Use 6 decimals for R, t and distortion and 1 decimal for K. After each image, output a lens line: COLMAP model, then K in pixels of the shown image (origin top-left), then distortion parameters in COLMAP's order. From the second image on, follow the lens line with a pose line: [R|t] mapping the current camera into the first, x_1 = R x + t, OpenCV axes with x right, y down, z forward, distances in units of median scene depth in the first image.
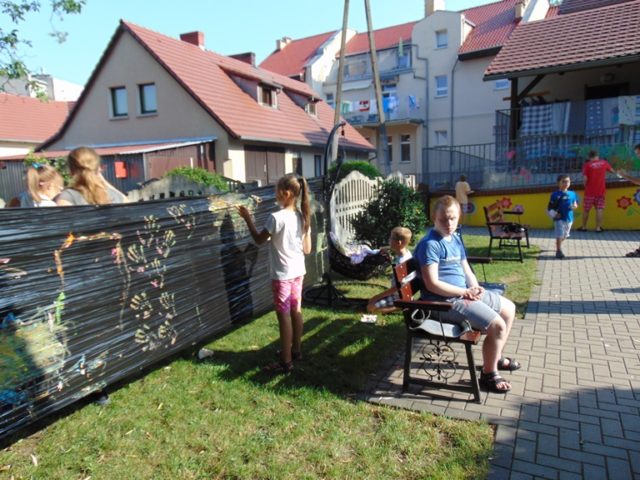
lens RADIAL K [[476.9, 0, 320.0], [0, 476.9, 240.0], [0, 0, 1]] dist [-0.012121, 0.042832]
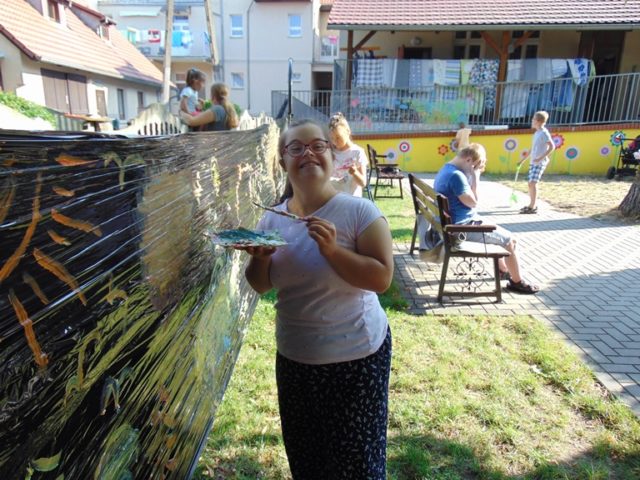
lens RADIAL K [[476.9, 0, 320.0], [0, 476.9, 240.0], [0, 0, 1]] dist [-0.012121, 0.042832]
pose [[0.892841, -0.061259, 0.446185, -0.139916], [0.009846, 0.993124, 0.116649, 0.004435], [-0.450263, -0.099756, 0.887306, 0.021891]]
